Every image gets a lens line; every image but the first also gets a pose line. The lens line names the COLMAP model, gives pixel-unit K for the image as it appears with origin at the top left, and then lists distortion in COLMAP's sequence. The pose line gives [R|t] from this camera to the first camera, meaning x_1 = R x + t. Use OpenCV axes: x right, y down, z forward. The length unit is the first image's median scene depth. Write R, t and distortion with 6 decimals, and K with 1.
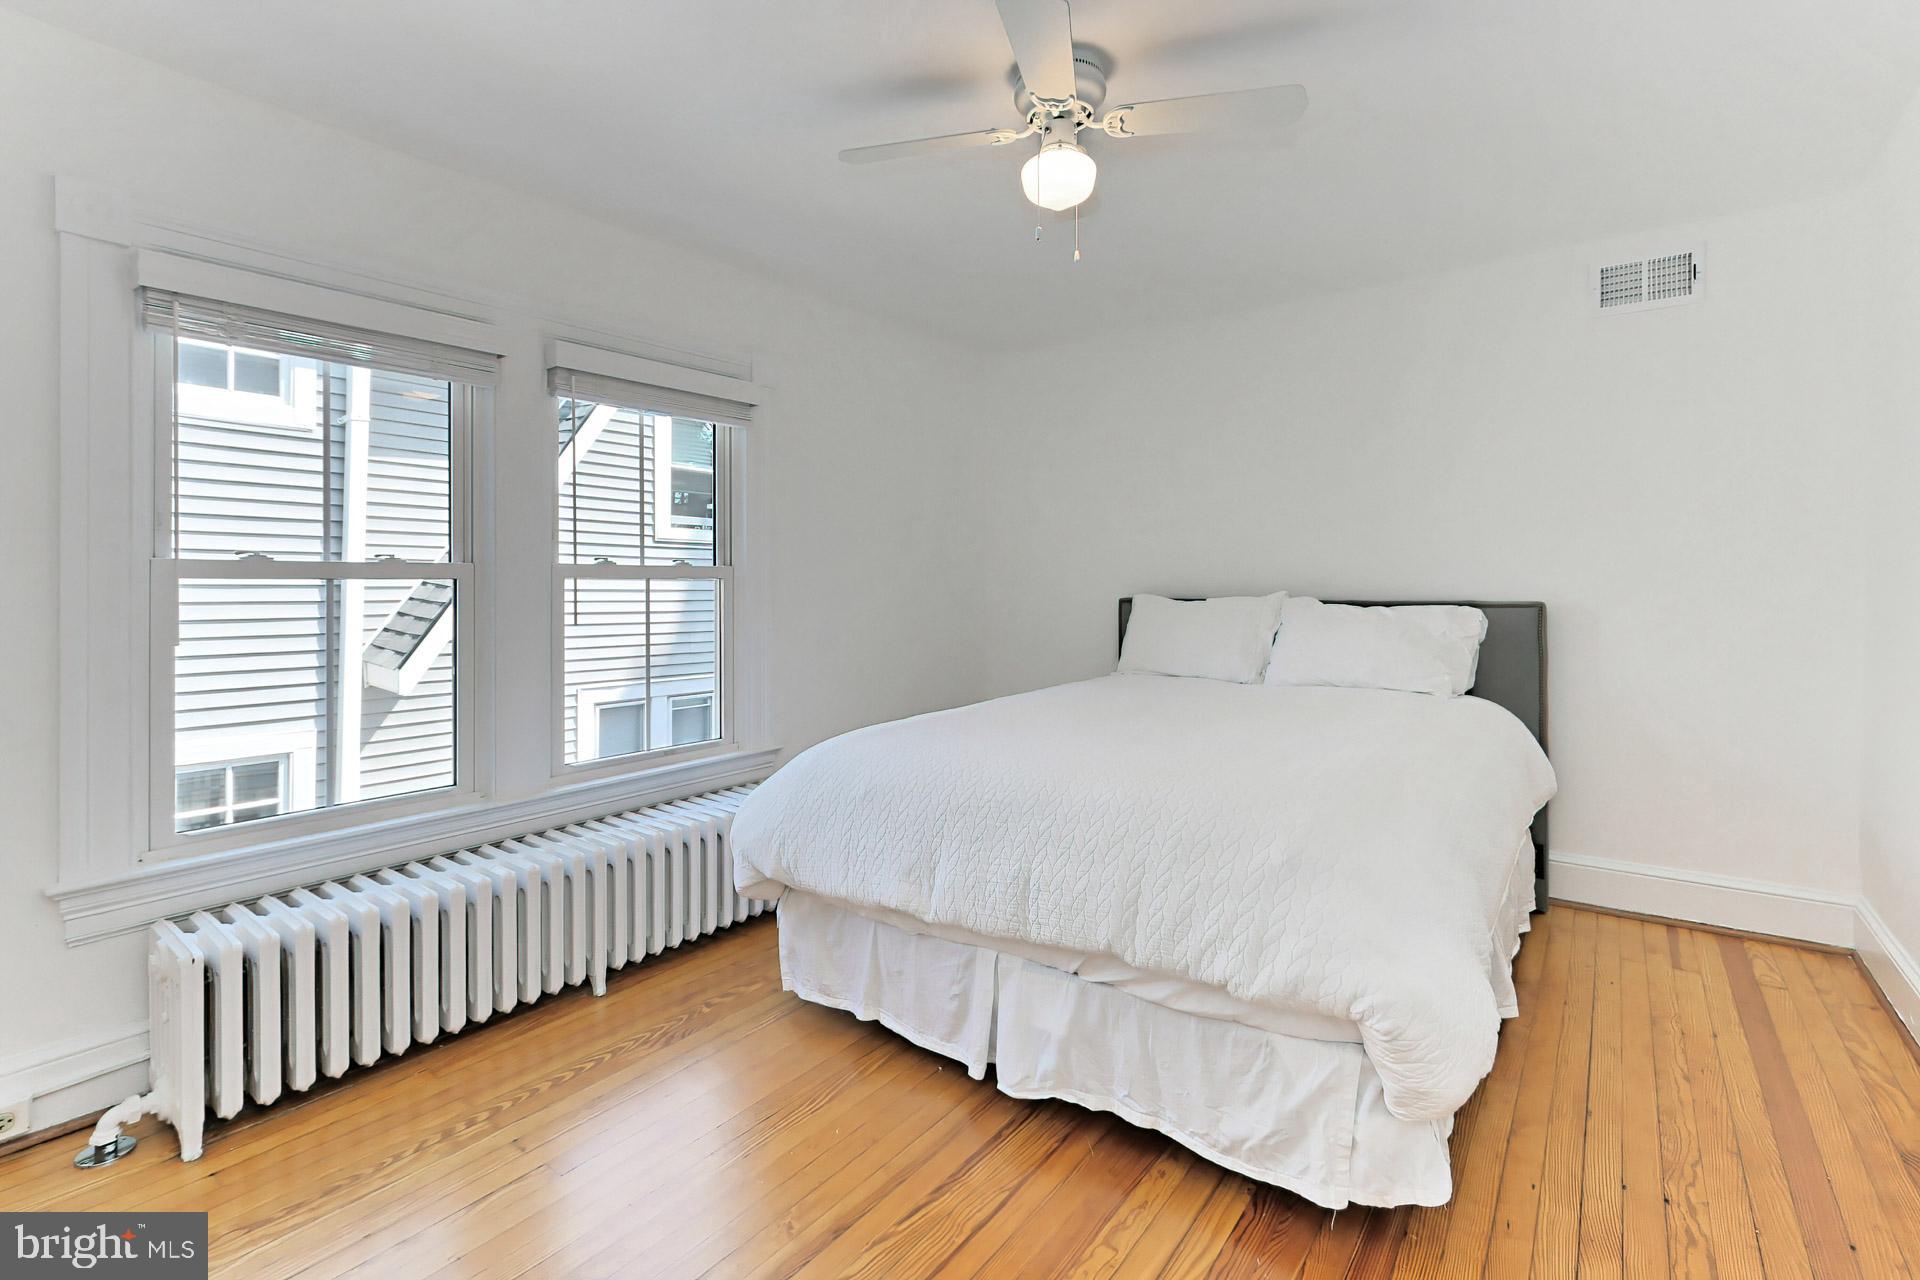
lens RADIAL K [[879.3, 0, 955.9], [0, 879.3, 574.8], [0, 0, 1]] dist [0.008425, -0.000819]
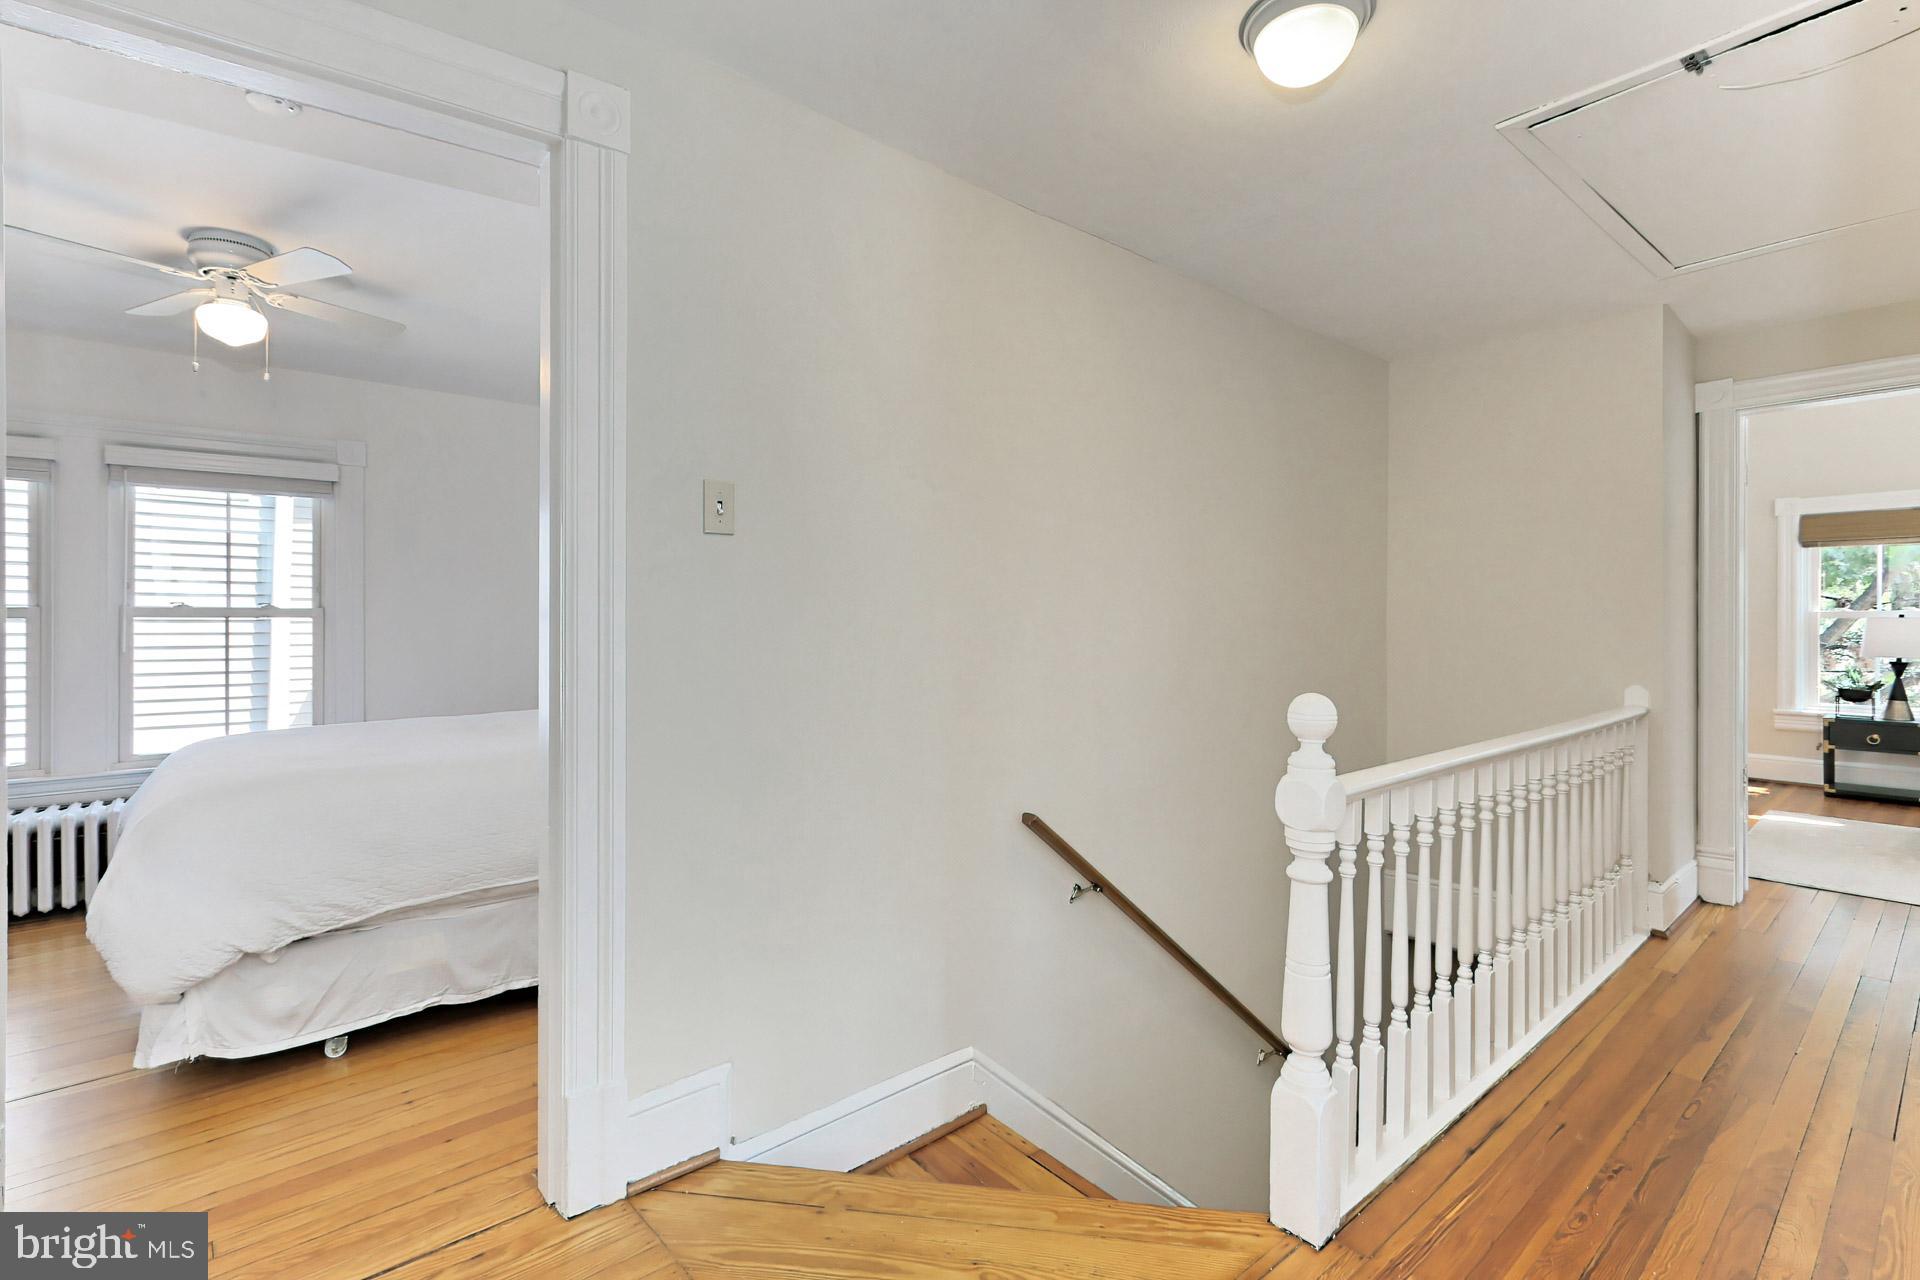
lens RADIAL K [[879.3, 0, 965.3], [0, 879.3, 623.1], [0, 0, 1]] dist [0.008425, -0.000819]
pose [[0.975153, 0.006470, -0.221439, 0.765075], [-0.003667, 0.999908, 0.013066, -0.008155], [0.221503, -0.011929, 0.975087, -0.032737]]
